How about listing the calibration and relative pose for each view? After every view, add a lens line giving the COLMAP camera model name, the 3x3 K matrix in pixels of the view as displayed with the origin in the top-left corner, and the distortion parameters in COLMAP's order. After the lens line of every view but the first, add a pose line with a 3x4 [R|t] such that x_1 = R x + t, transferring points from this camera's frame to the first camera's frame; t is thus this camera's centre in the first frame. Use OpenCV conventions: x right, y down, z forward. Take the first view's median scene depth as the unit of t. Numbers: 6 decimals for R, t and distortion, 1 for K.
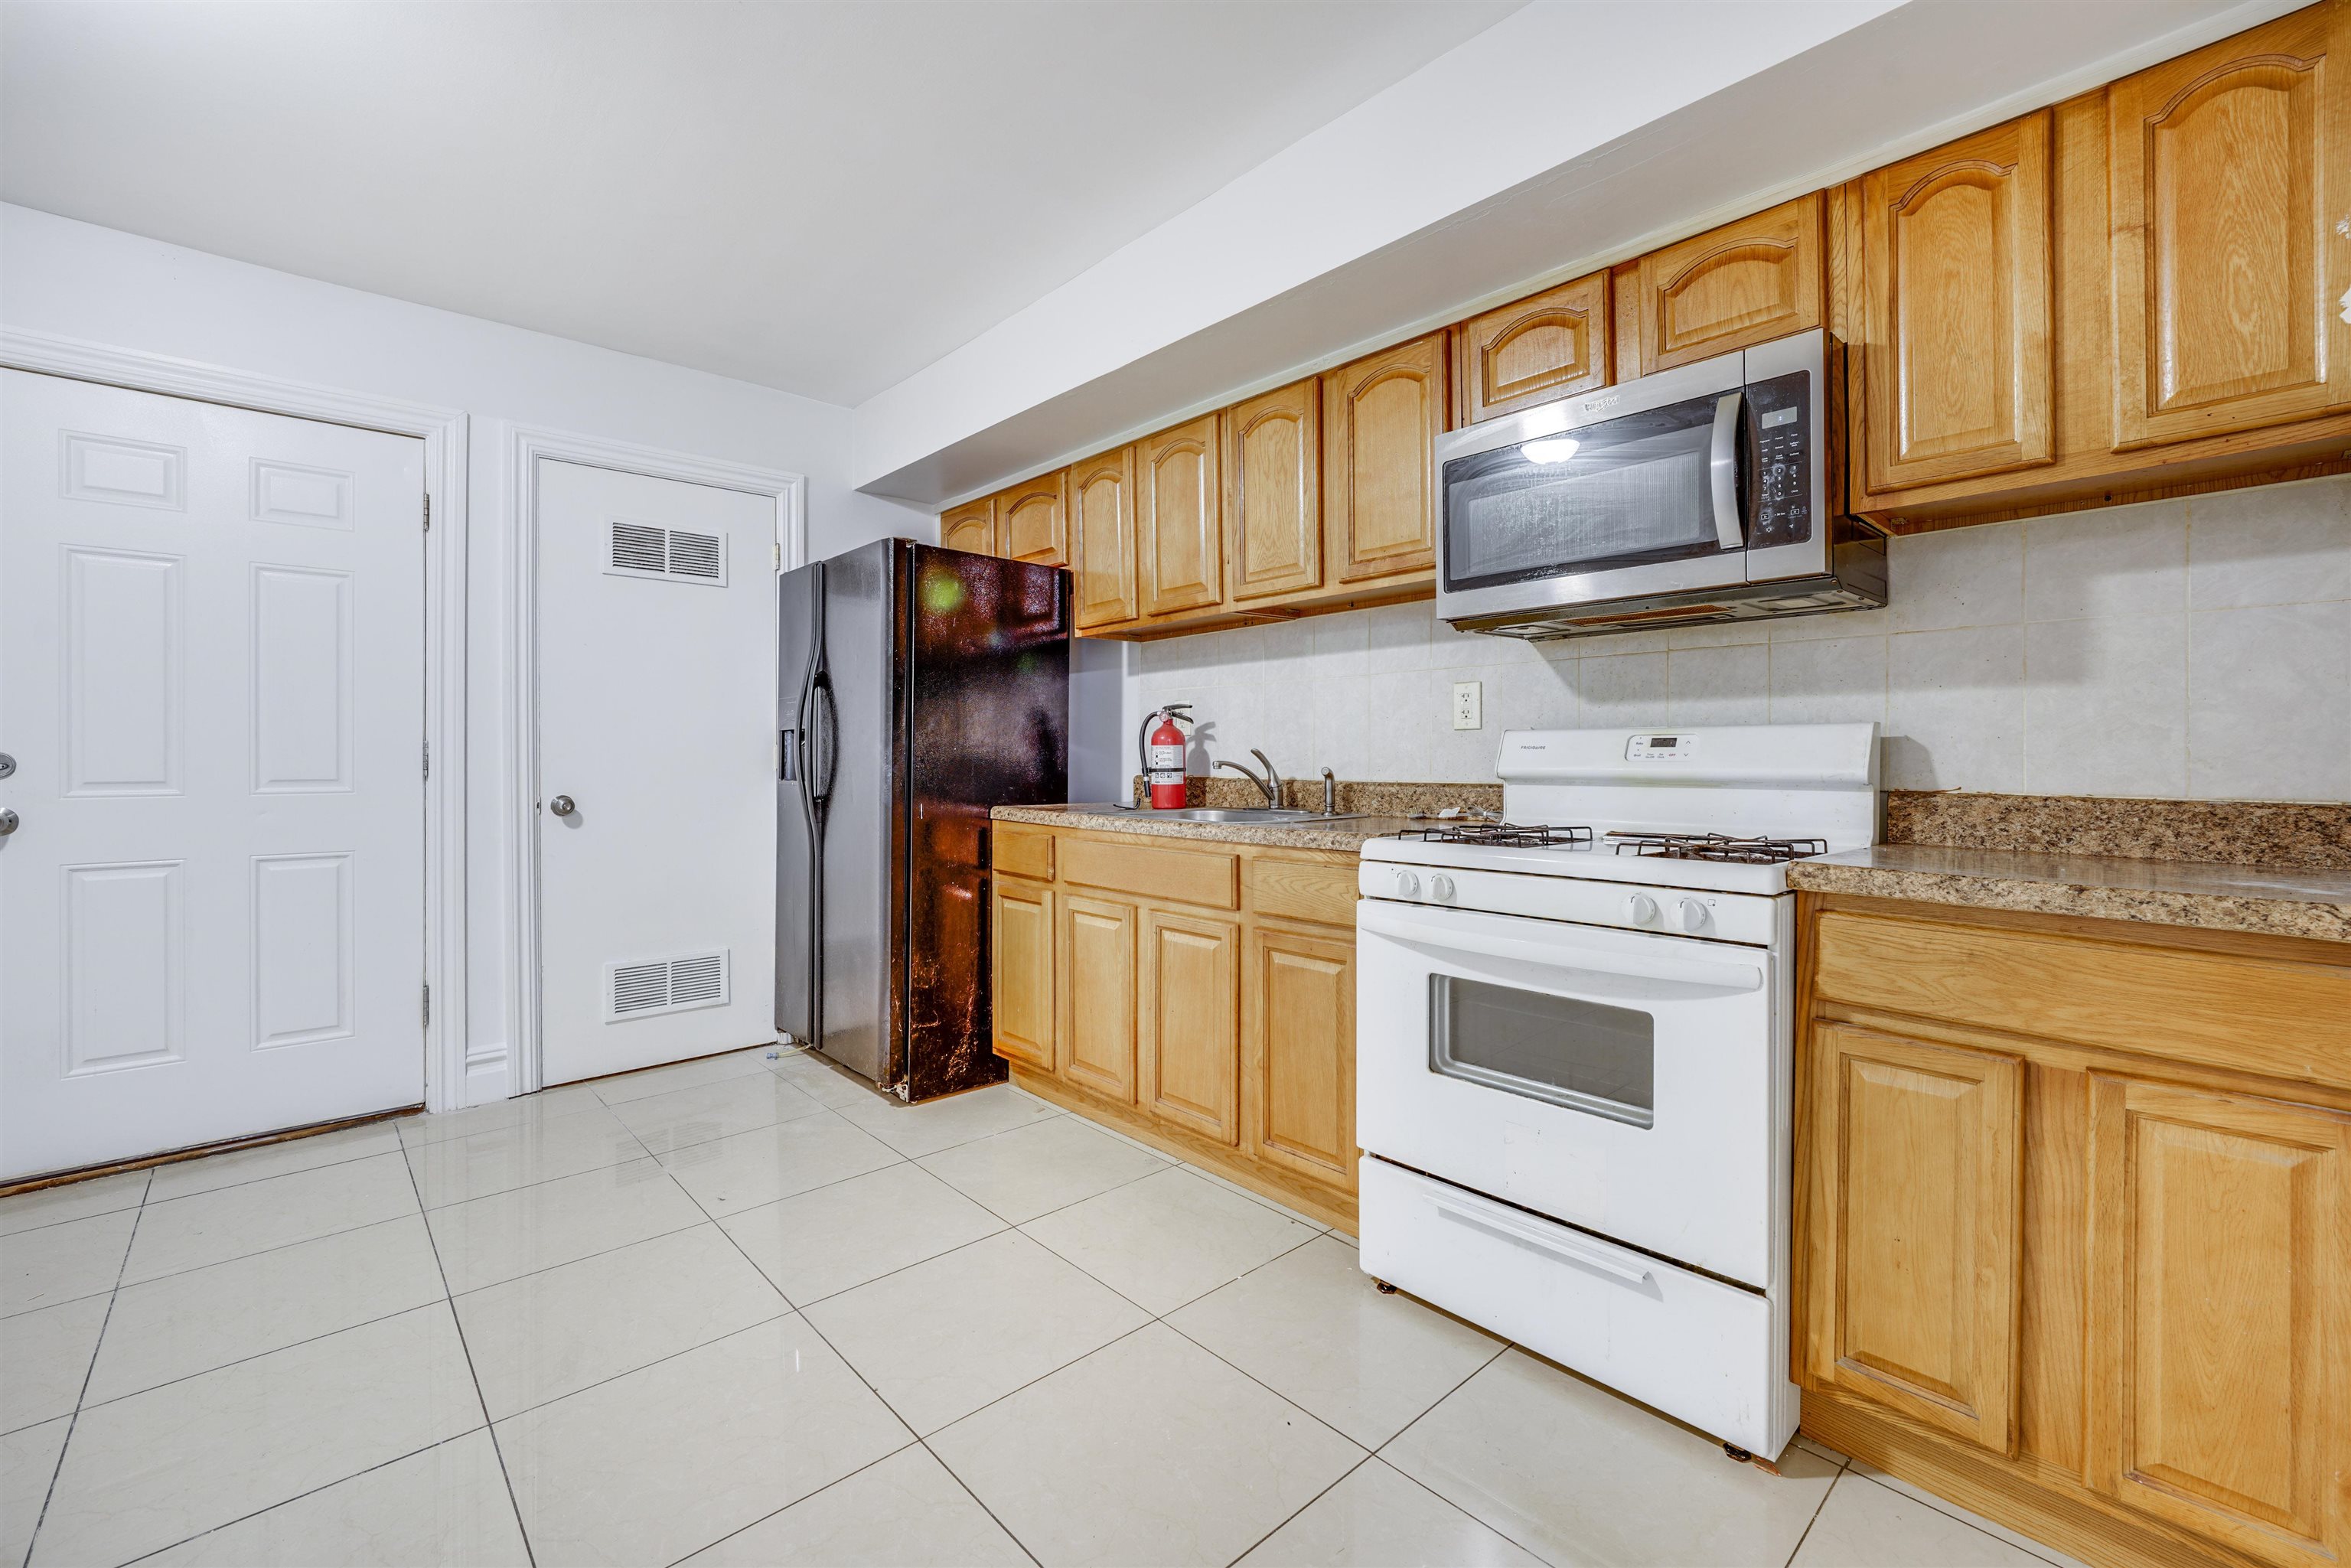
lens RADIAL K [[983.6, 0, 1163.8], [0, 983.6, 757.6], [0, 0, 1]] dist [-0.002667, 0.000058]
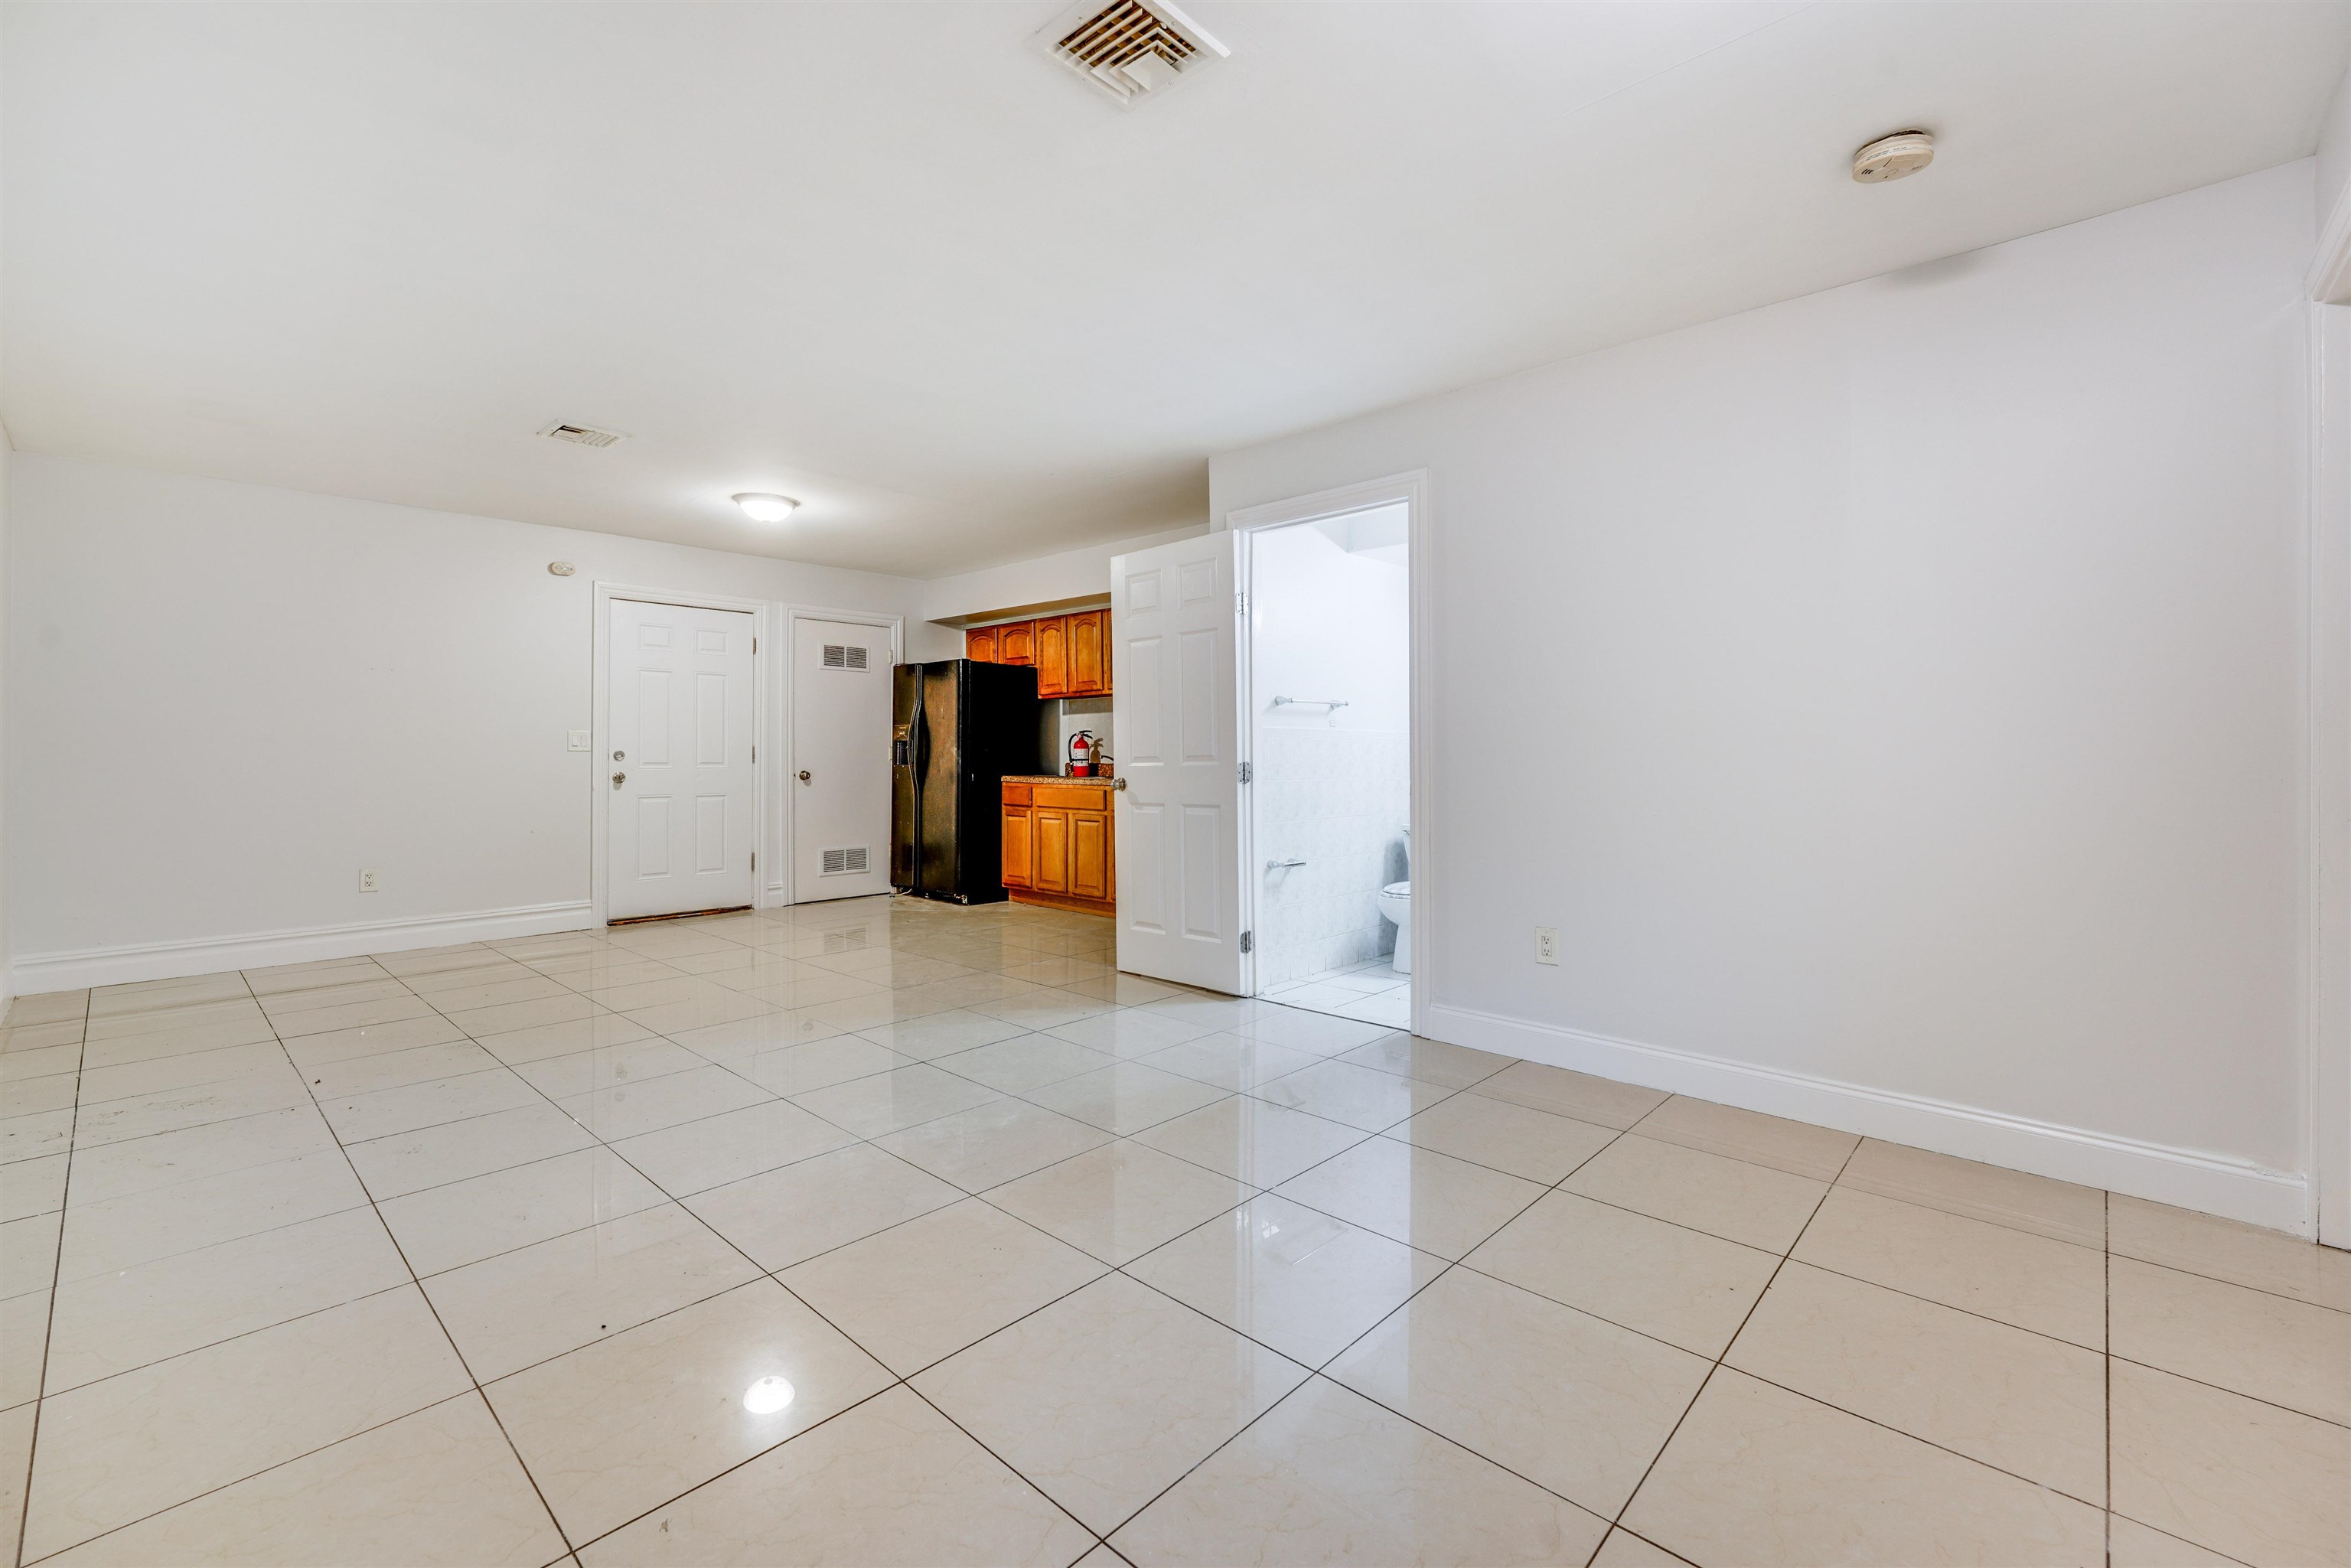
lens RADIAL K [[983.6, 0, 1163.8], [0, 983.6, 757.6], [0, 0, 1]] dist [-0.002667, 0.000058]
pose [[0.997191, 0.000726, 0.074900, 0.029134], [-0.000781, 0.999999, 0.000695, 0.007750], [-0.074899, -0.000752, 0.997191, -1.484287]]
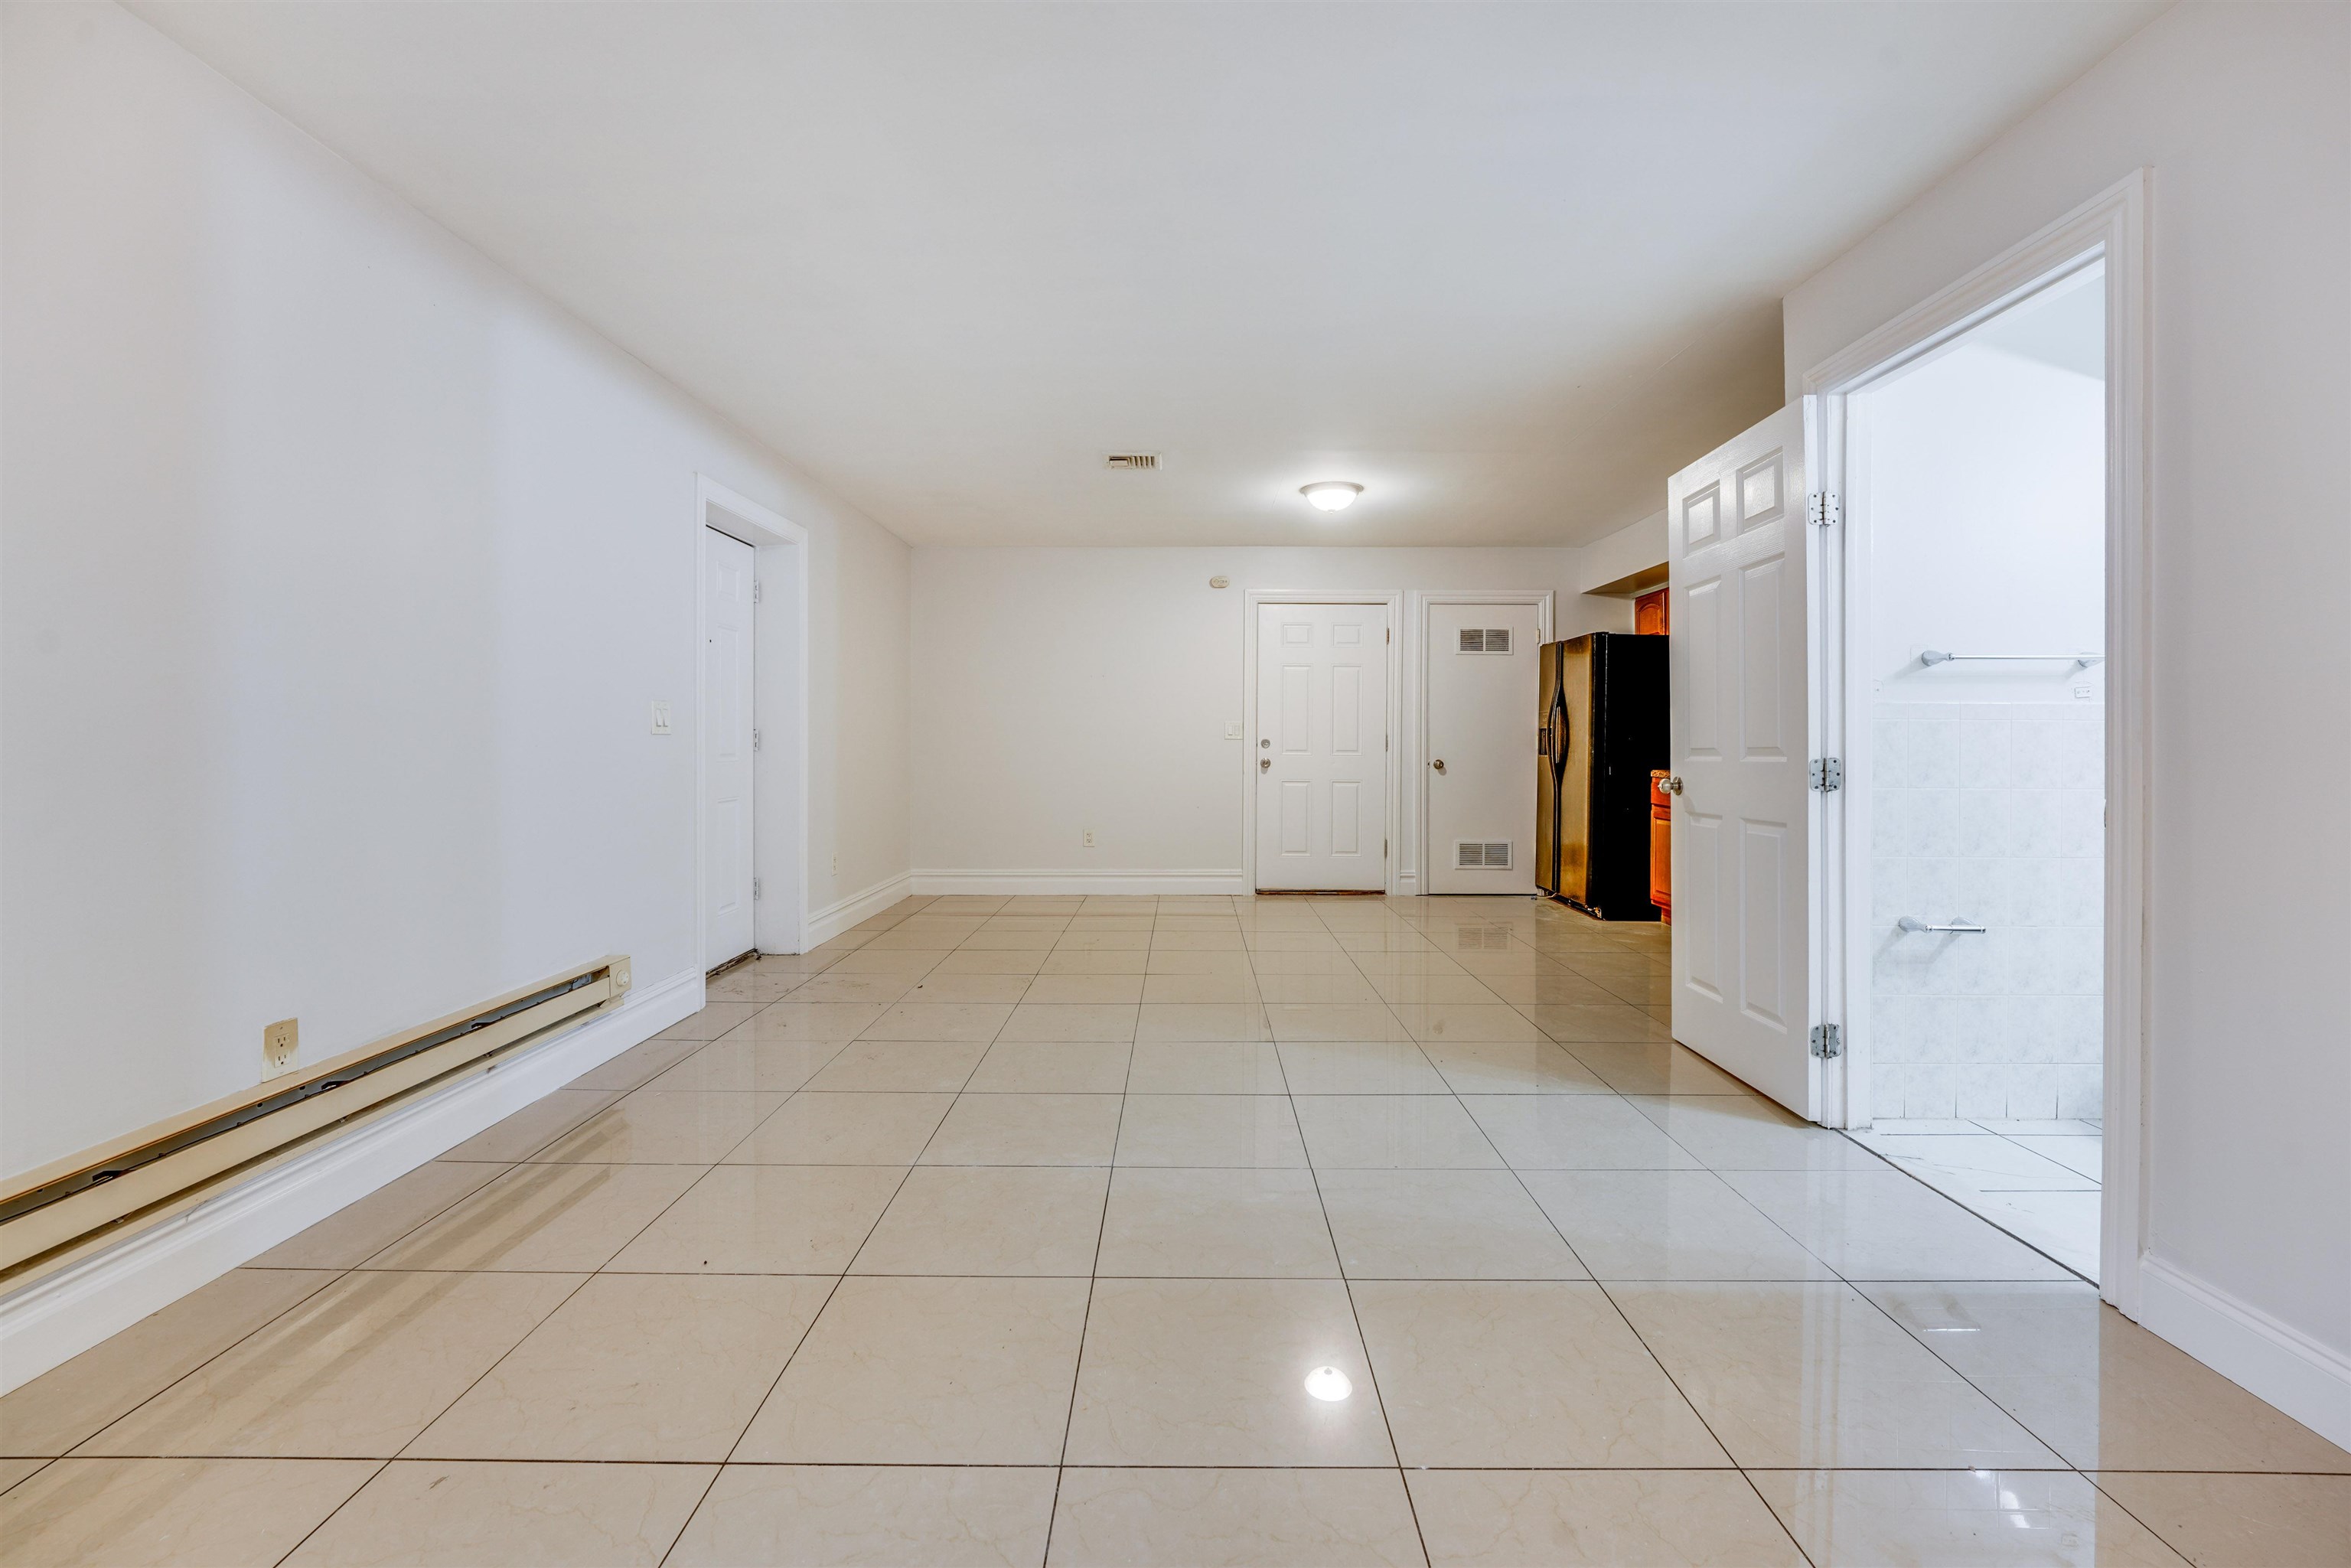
lens RADIAL K [[947.4, 0, 1185.9], [0, 947.4, 740.9], [0, 0, 1]] dist [-0.015092, 0.000431]
pose [[0.739439, 0.004527, -0.673208, 0.441040], [-0.007094, 0.999974, -0.001068, 0.004251], [0.673186, 0.005566, 0.739452, -1.068571]]
